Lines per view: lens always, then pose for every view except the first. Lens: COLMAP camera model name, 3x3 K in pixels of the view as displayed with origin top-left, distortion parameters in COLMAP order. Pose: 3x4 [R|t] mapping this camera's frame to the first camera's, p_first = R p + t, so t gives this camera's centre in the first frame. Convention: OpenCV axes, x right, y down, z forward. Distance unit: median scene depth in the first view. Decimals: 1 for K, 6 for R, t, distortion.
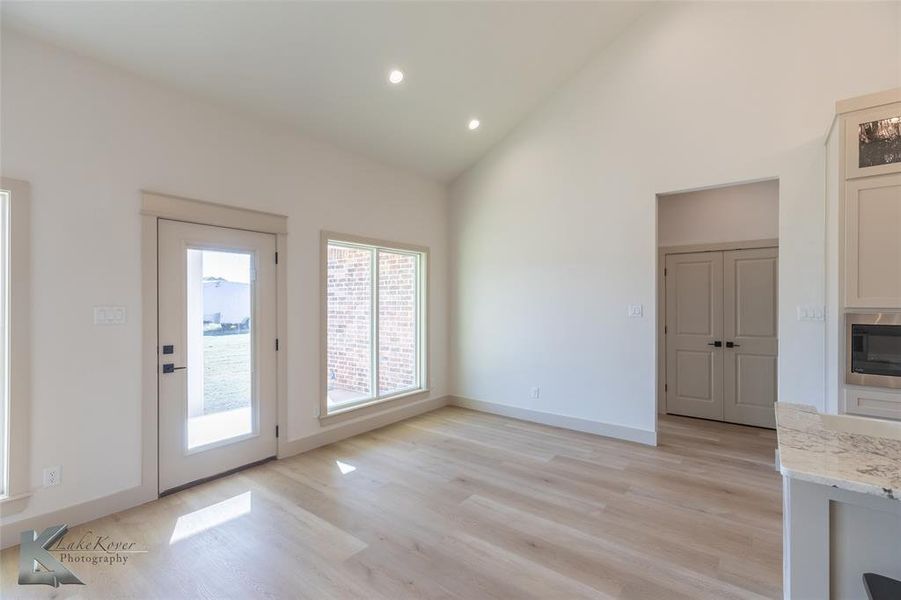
lens RADIAL K [[402.3, 0, 453.2], [0, 402.3, 303.0], [0, 0, 1]] dist [0.004948, -0.001579]
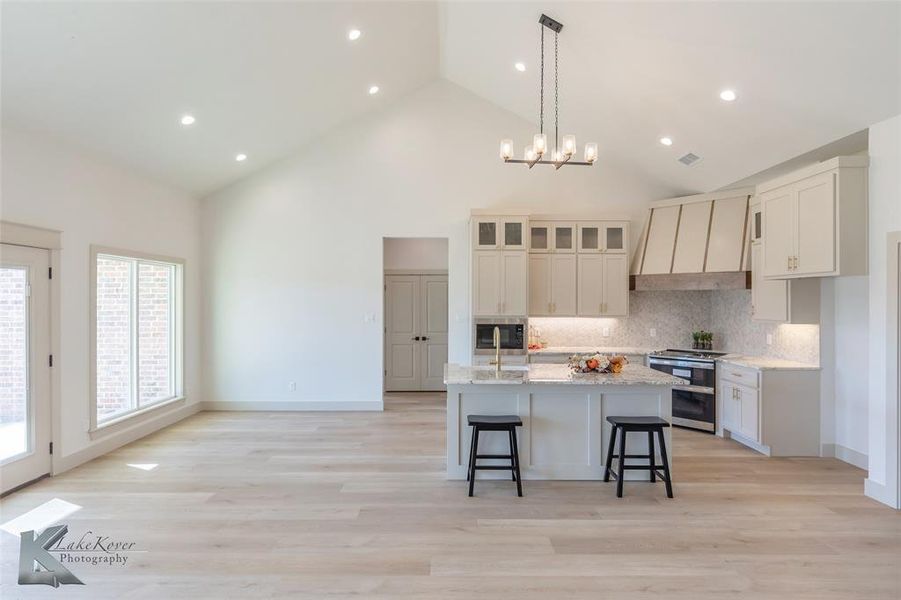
lens RADIAL K [[456.5, 0, 447.1], [0, 456.5, 300.2], [0, 0, 1]] dist [0.000963, 0.000027]
pose [[0.788965, 0.001804, 0.614435, -0.321492], [0.001420, 0.999988, -0.004759, -0.034035], [-0.614436, 0.004628, 0.788953, -0.436348]]
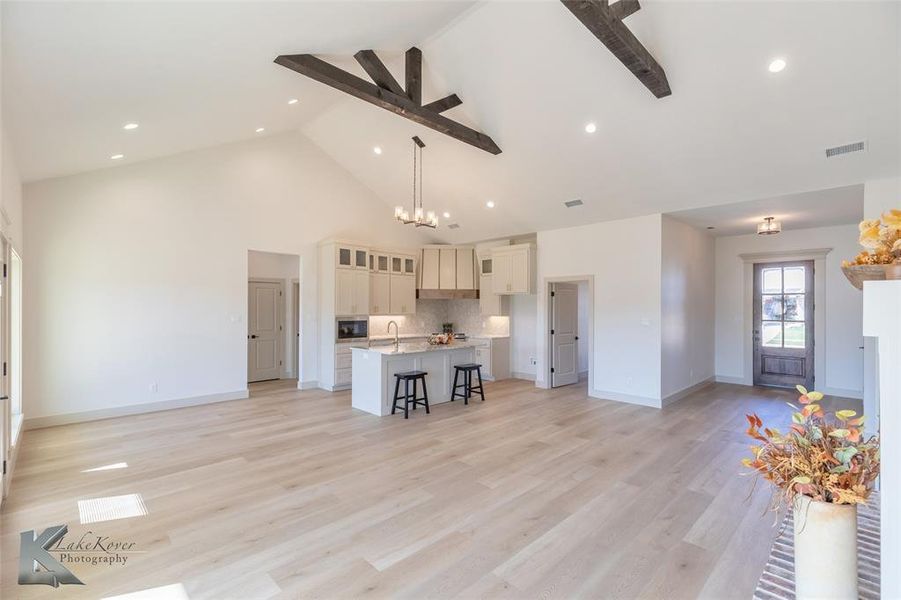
lens RADIAL K [[402.3, 0, 450.4], [0, 402.3, 303.0], [0, 0, 1]] dist [0.004948, -0.001579]
pose [[0.134367, 0.009388, 0.990887, -1.063870], [0.001542, 0.999952, -0.009683, -0.027265], [-0.990930, 0.002829, 0.134346, -0.077619]]
